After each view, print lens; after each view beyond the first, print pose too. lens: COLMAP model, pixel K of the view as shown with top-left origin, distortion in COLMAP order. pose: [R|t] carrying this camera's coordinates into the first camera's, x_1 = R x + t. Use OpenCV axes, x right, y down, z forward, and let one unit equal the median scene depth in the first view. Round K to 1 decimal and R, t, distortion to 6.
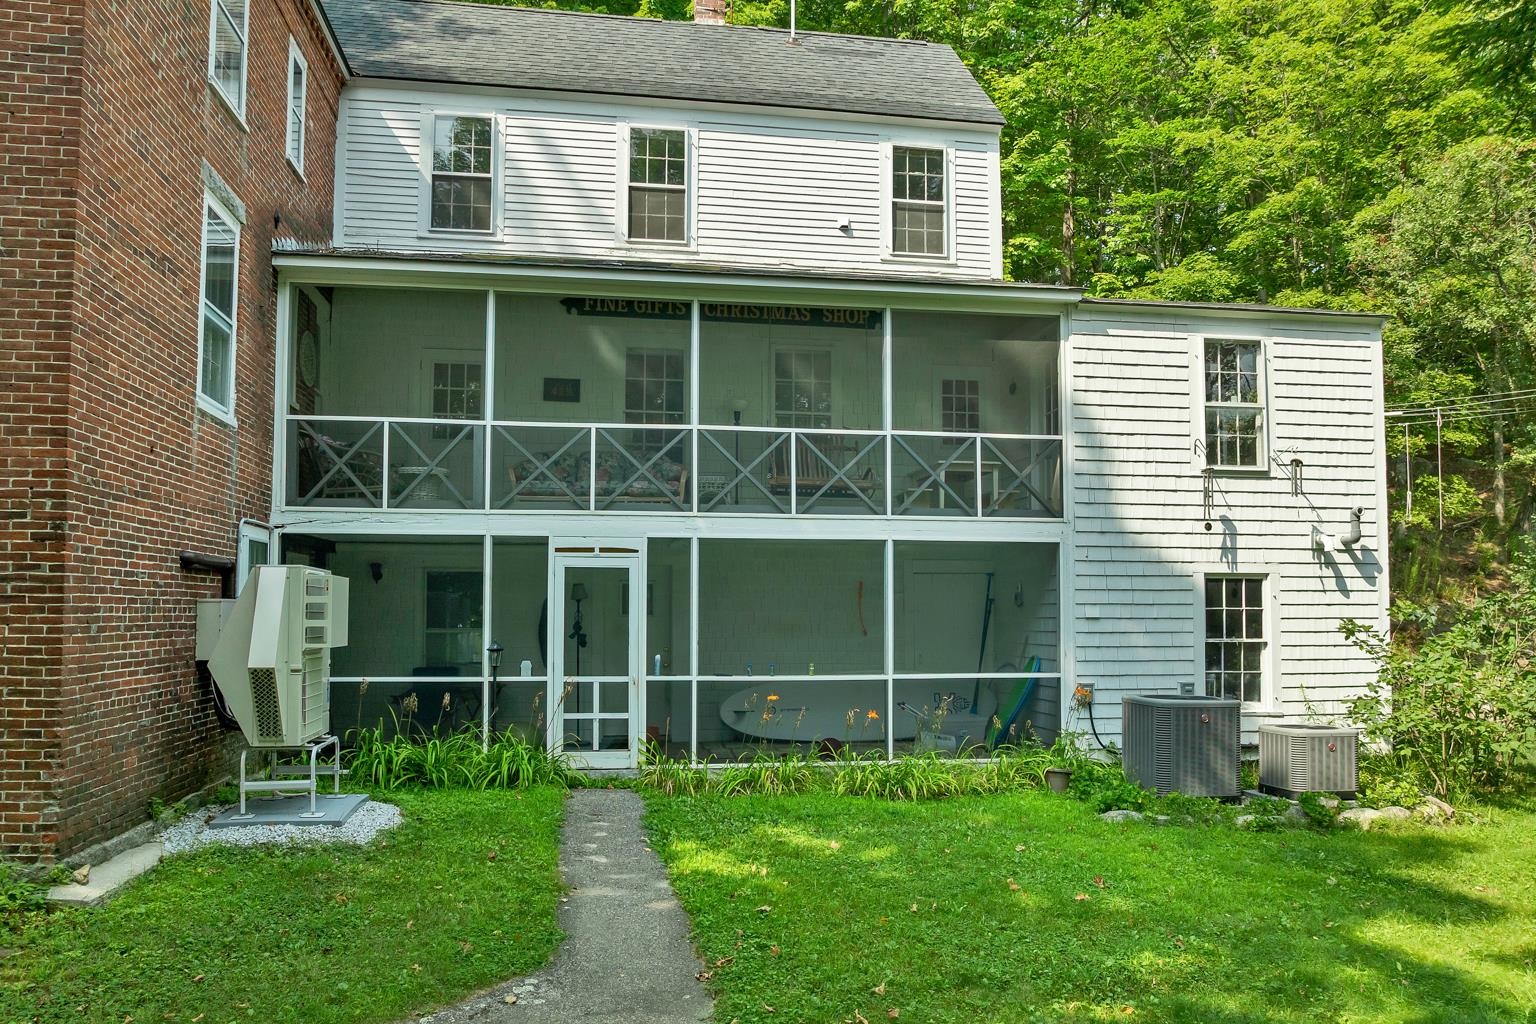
lens RADIAL K [[1098.6, 0, 768.6], [0, 1098.6, 558.2], [0, 0, 1]] dist [-0.027466, 0.000395]
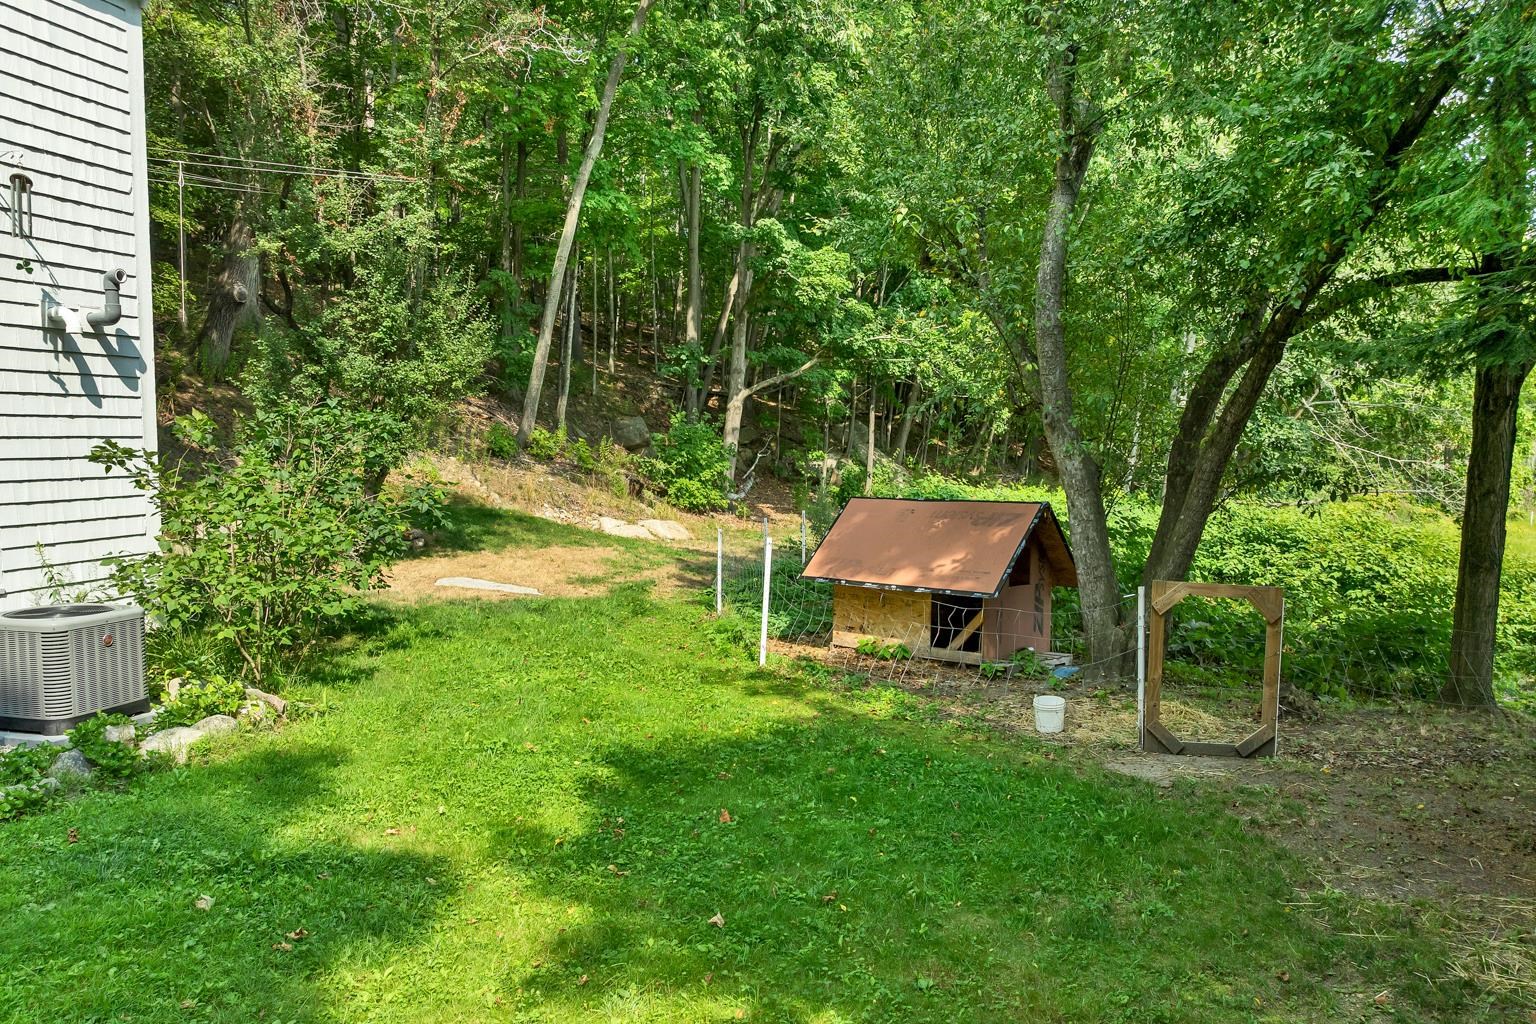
lens RADIAL K [[1098.6, 0, 765.2], [0, 1098.6, 537.7], [0, 0, 1]] dist [-0.027466, 0.000395]
pose [[0.420635, -0.080069, 0.903690, 0.095614], [-0.055335, 0.991979, 0.113648, 0.017855], [-0.905541, -0.097810, 0.412831, 0.350227]]
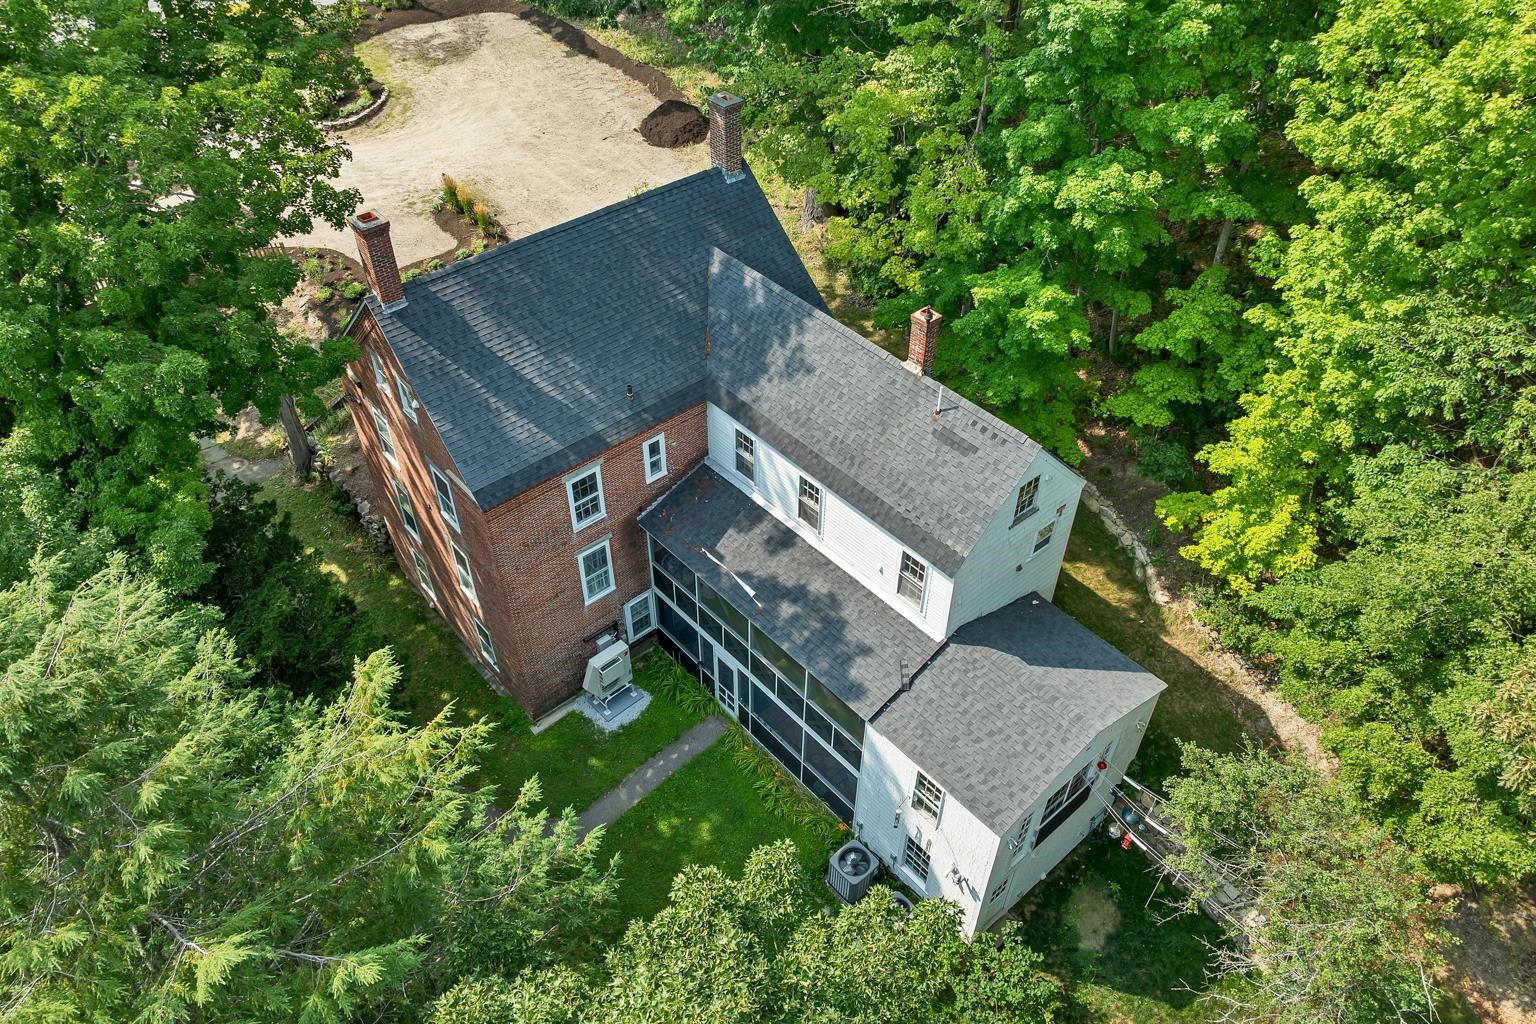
lens RADIAL K [[1098.6, 0, 771.6], [0, 1098.6, 515.7], [0, 0, 1]] dist [-0.027466, 0.000395]
pose [[0.540420, 0.573652, -0.615524, 1.124746], [0.033104, 0.716489, 0.696813, -1.773769], [0.840744, -0.396948, 0.368215, 0.237811]]
